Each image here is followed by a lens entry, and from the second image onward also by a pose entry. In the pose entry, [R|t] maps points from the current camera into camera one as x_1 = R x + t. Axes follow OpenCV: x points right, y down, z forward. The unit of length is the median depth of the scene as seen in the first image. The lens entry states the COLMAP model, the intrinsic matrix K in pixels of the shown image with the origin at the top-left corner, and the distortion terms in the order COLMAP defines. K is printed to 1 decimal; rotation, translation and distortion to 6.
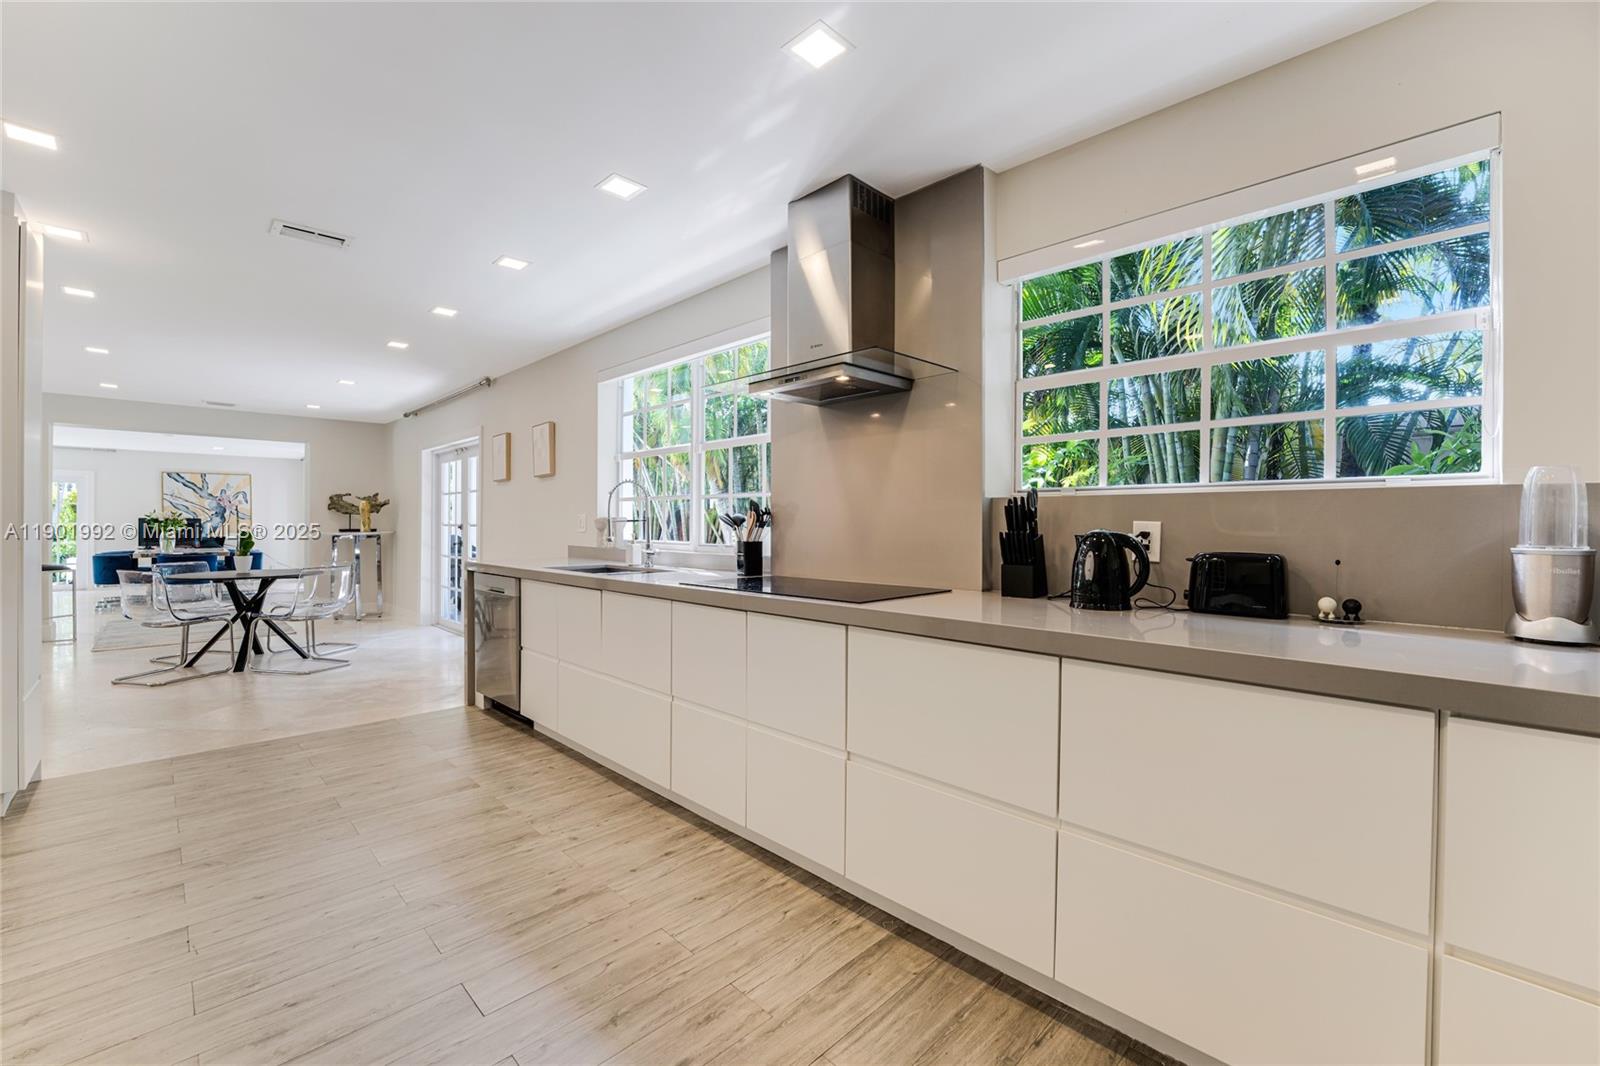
lens RADIAL K [[652.8, 0, 795.8], [0, 652.8, 530.0], [0, 0, 1]] dist [-0.024388, 0.005732]
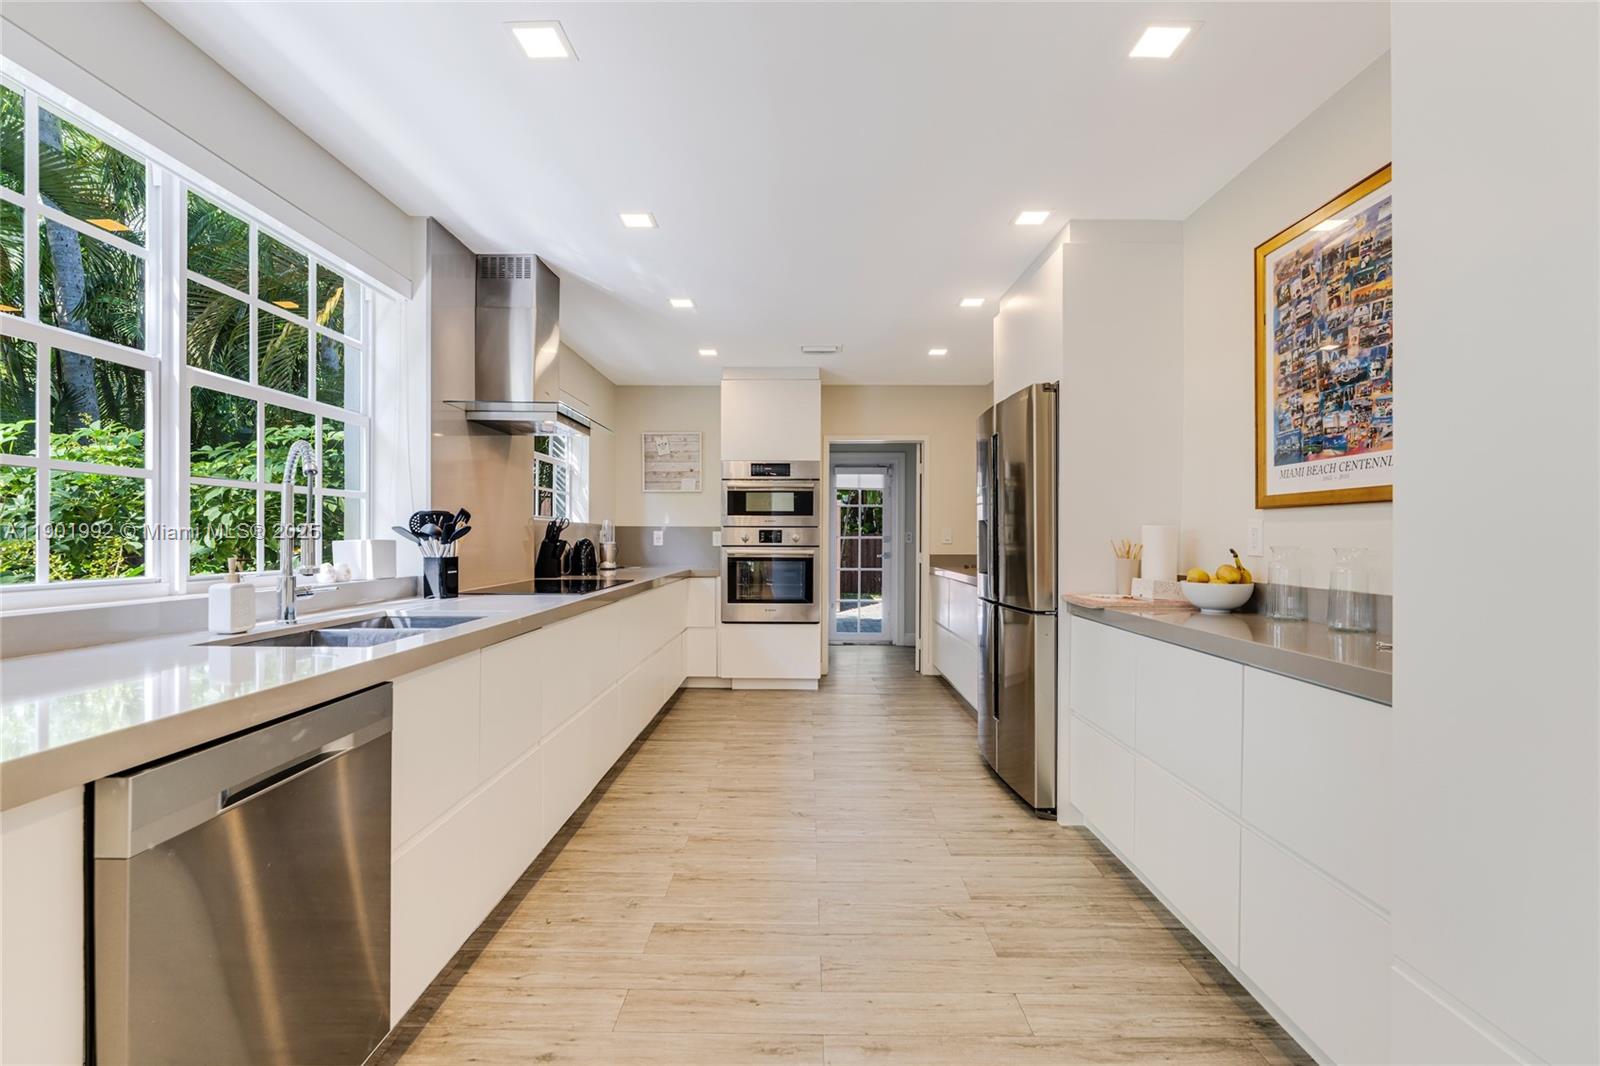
lens RADIAL K [[698.3, 0, 797.3], [0, 698.3, 536.4], [0, 0, 1]] dist [-0.000938, 0.000047]
pose [[-0.692703, -0.005141, 0.721204, -1.368261], [0.001033, 0.999966, 0.008121, -0.017466], [-0.721222, 0.006371, -0.692675, 1.711996]]
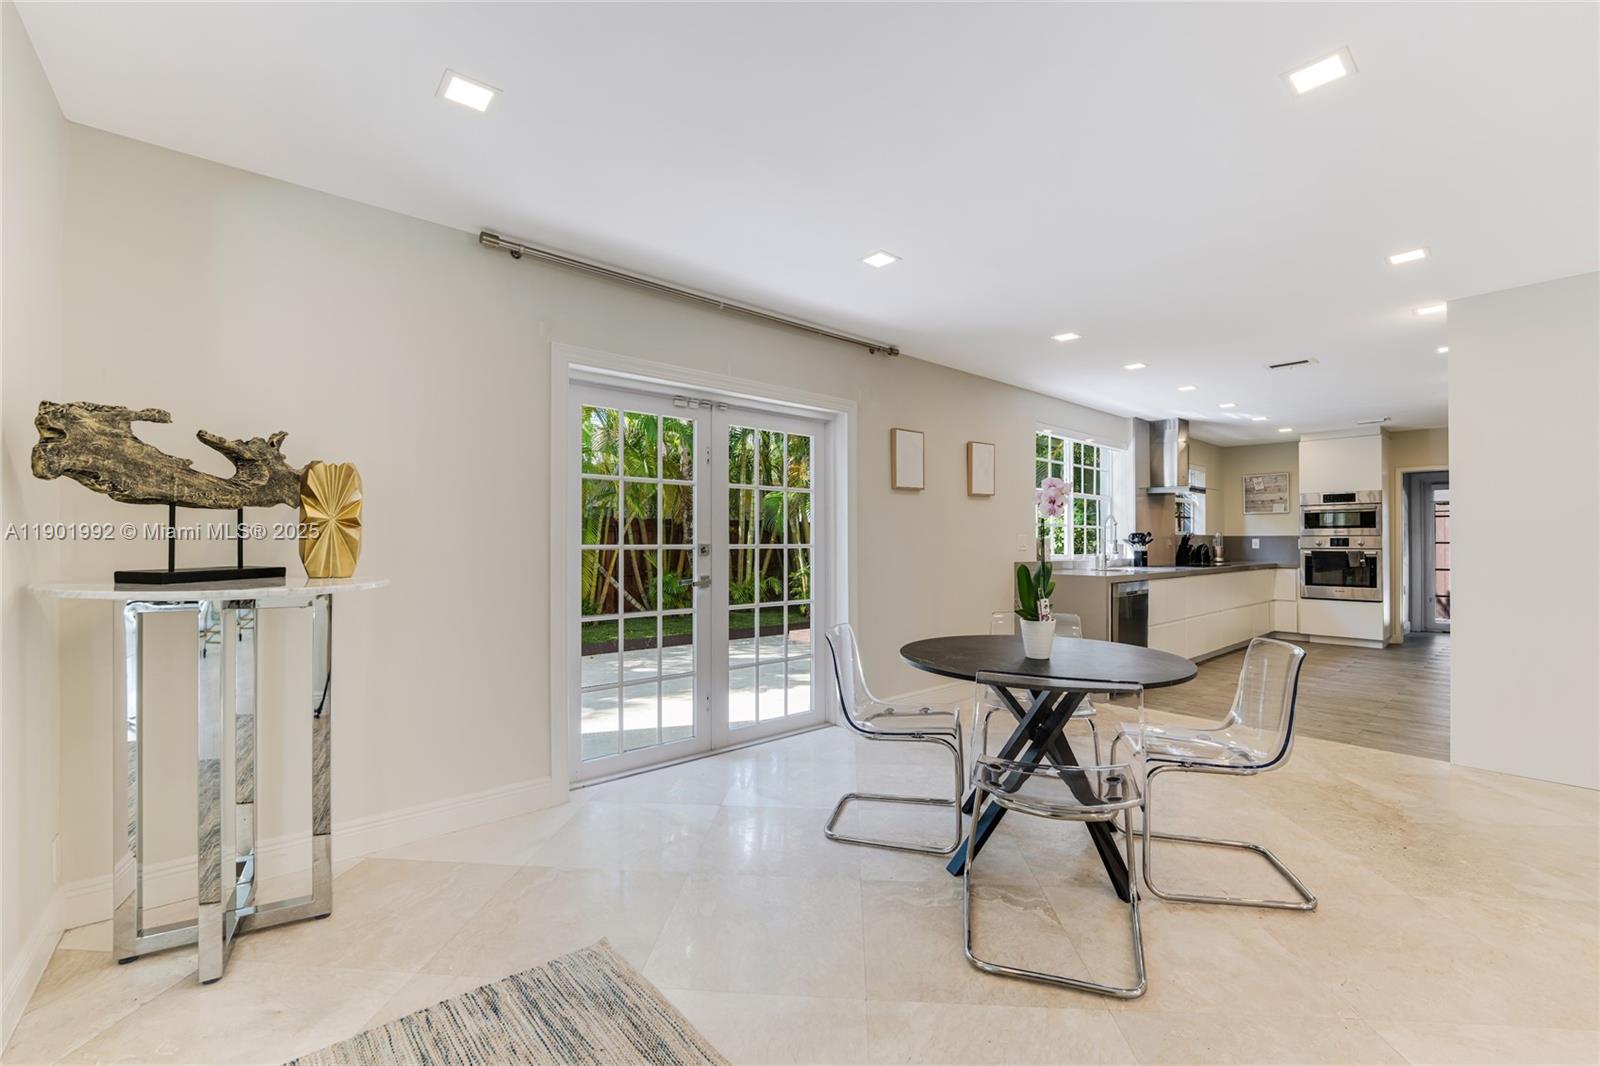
lens RADIAL K [[652.8, 0, 800.2], [0, 652.8, 540.1], [0, 0, 1]] dist [-0.024388, 0.005732]
pose [[0.088721, 0.000707, 0.996056, -2.945818], [0.010819, 0.999940, -0.001673, -0.031097], [-0.995998, 0.010925, 0.088708, 2.504947]]
